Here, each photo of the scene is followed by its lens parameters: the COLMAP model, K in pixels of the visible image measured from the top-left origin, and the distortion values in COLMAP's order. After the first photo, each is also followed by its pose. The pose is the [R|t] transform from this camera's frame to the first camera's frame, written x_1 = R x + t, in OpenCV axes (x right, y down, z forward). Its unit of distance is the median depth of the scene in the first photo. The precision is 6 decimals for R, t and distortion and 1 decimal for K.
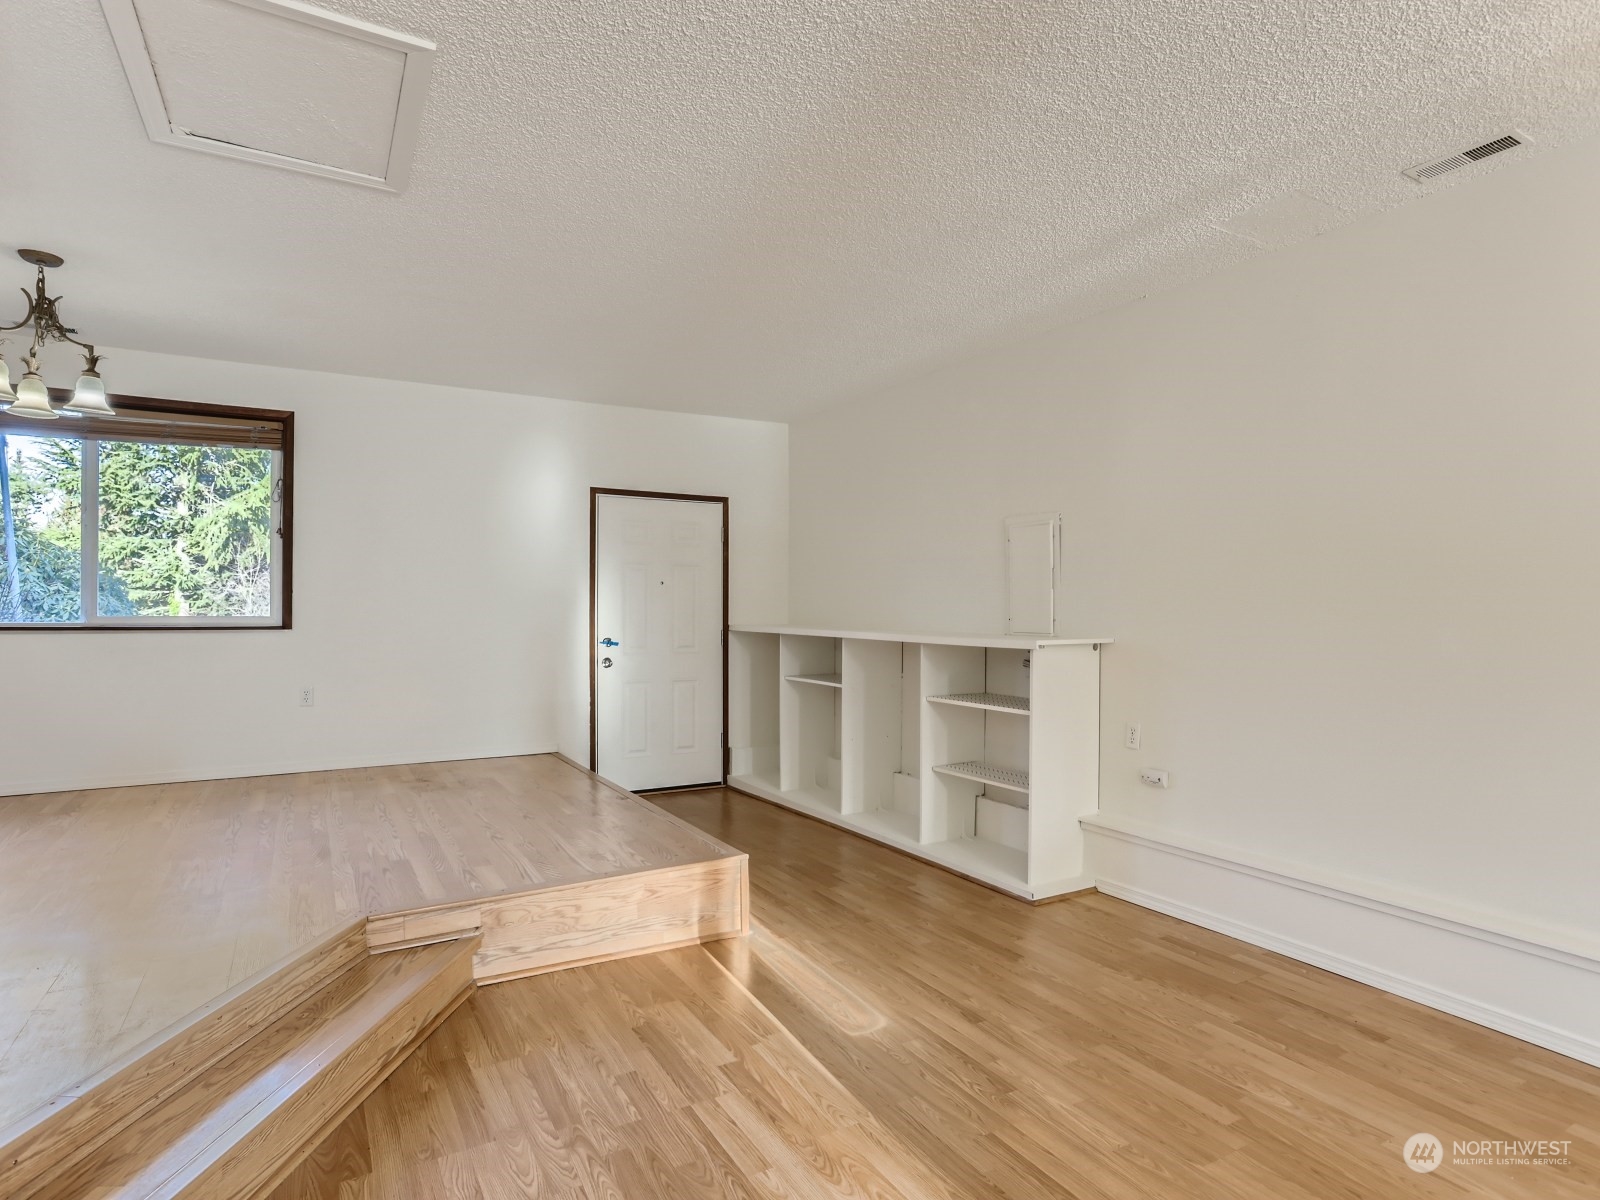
lens RADIAL K [[879.0, 0, 797.5], [0, 879.0, 609.5], [0, 0, 1]] dist [-0.022710, 0.012111]
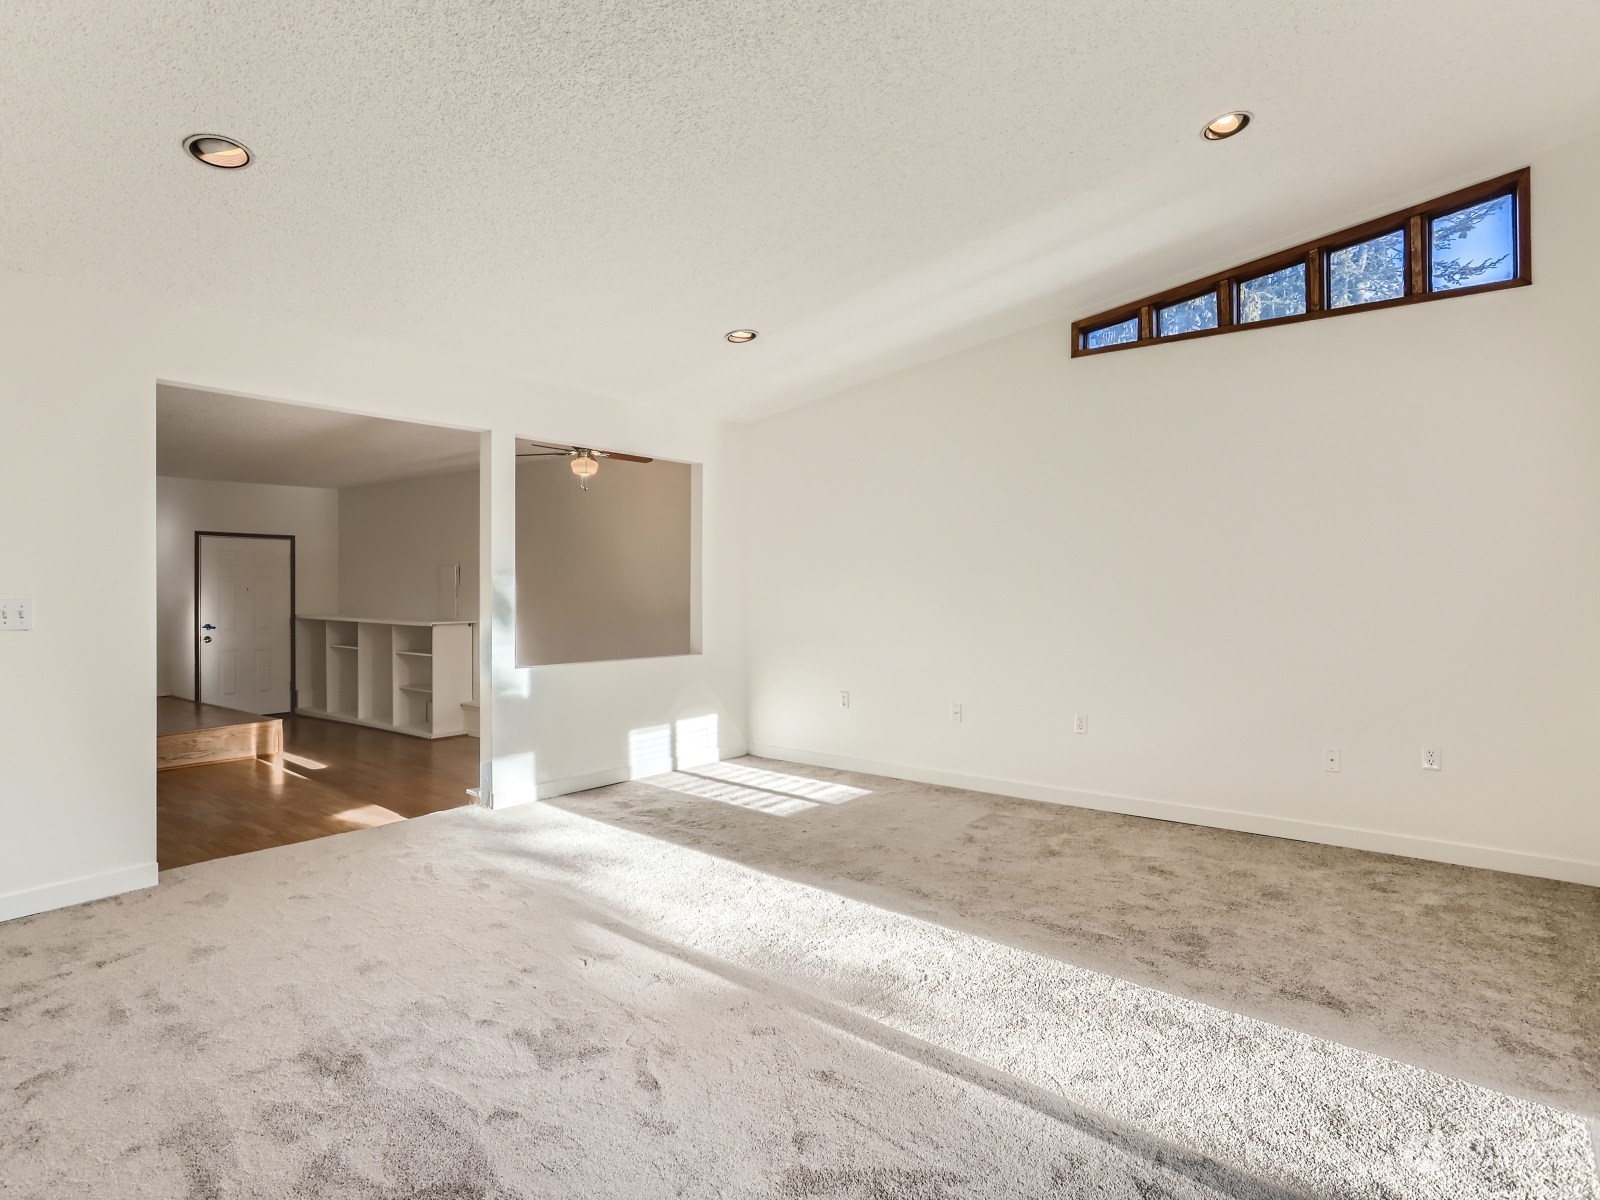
lens RADIAL K [[879.0, 0, 795.5], [0, 879.0, 585.3], [0, 0, 1]] dist [-0.022710, 0.012111]
pose [[0.927053, -0.001223, 0.374929, 0.213081], [0.003126, 0.999985, -0.004468, -0.032918], [-0.374918, 0.005314, 0.927043, -1.029191]]
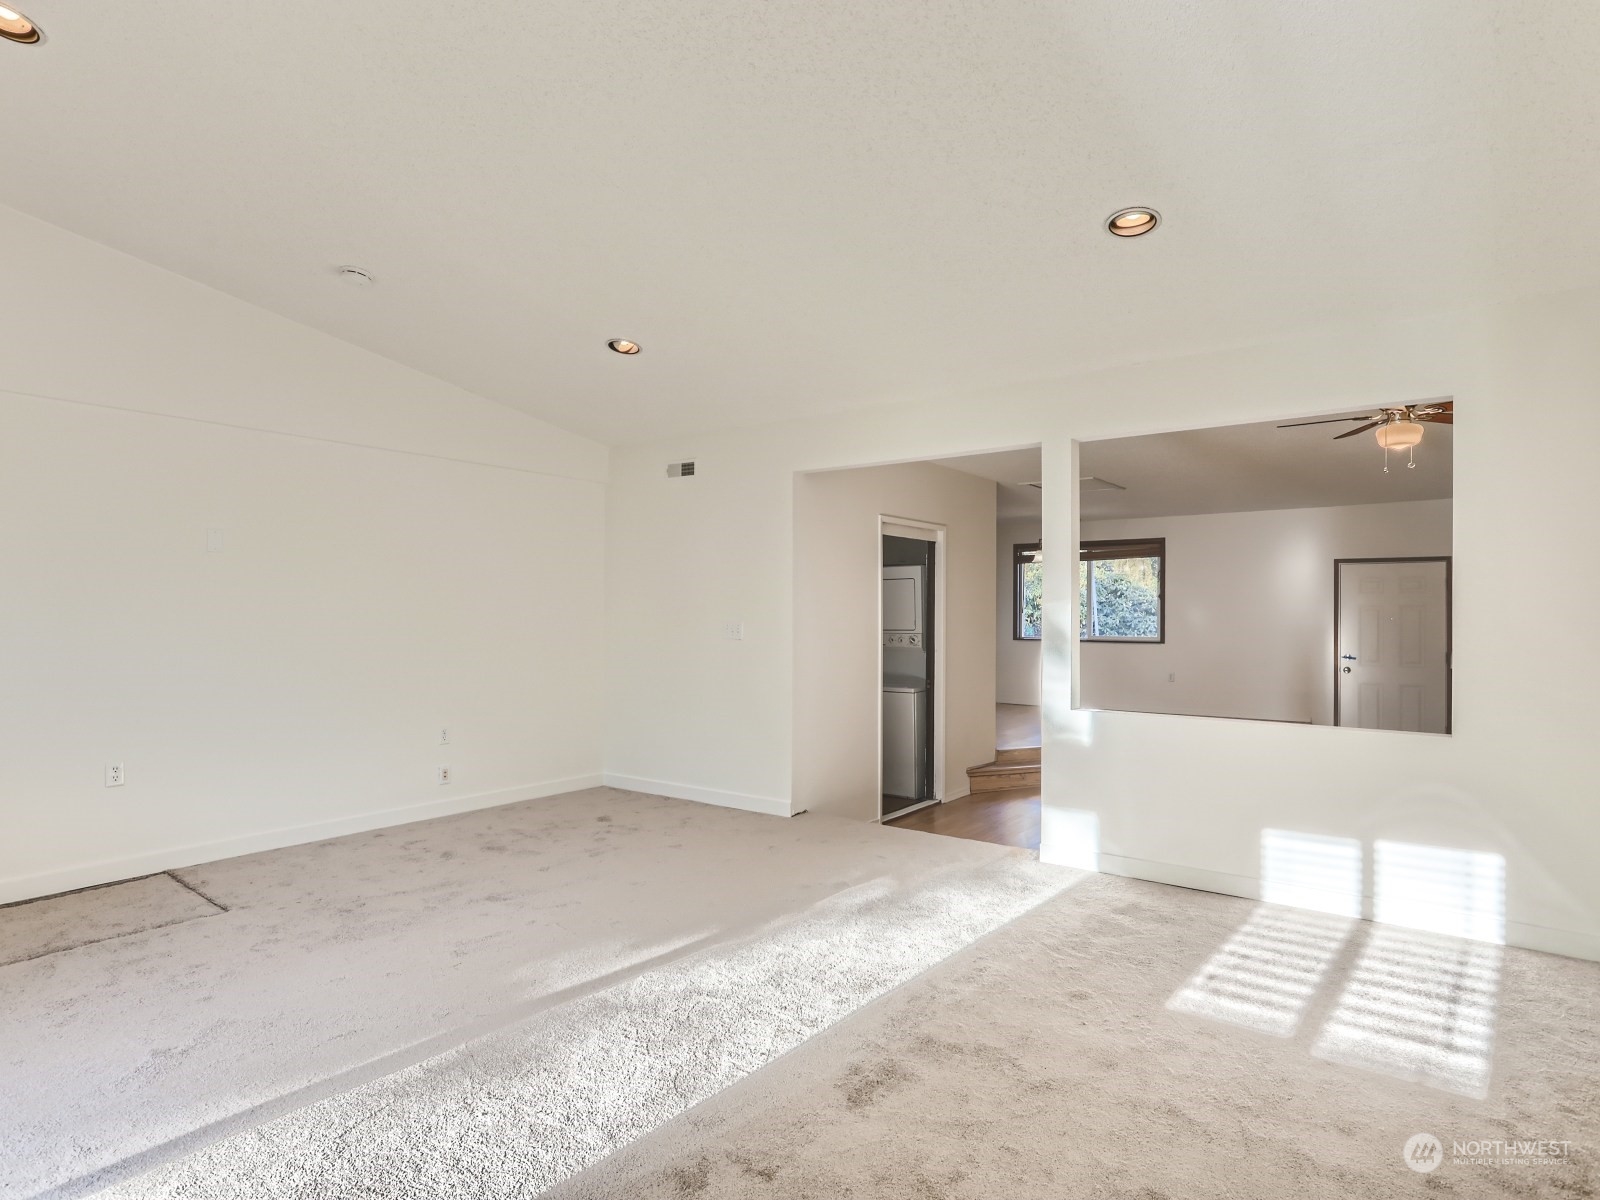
lens RADIAL K [[879.0, 0, 784.2], [0, 879.0, 605.4], [0, 0, 1]] dist [-0.022710, 0.012111]
pose [[0.379008, -0.010019, -0.925339, 0.959066], [-0.005978, 0.999894, -0.013275, -0.033181], [0.925374, 0.010563, 0.378908, -0.589585]]
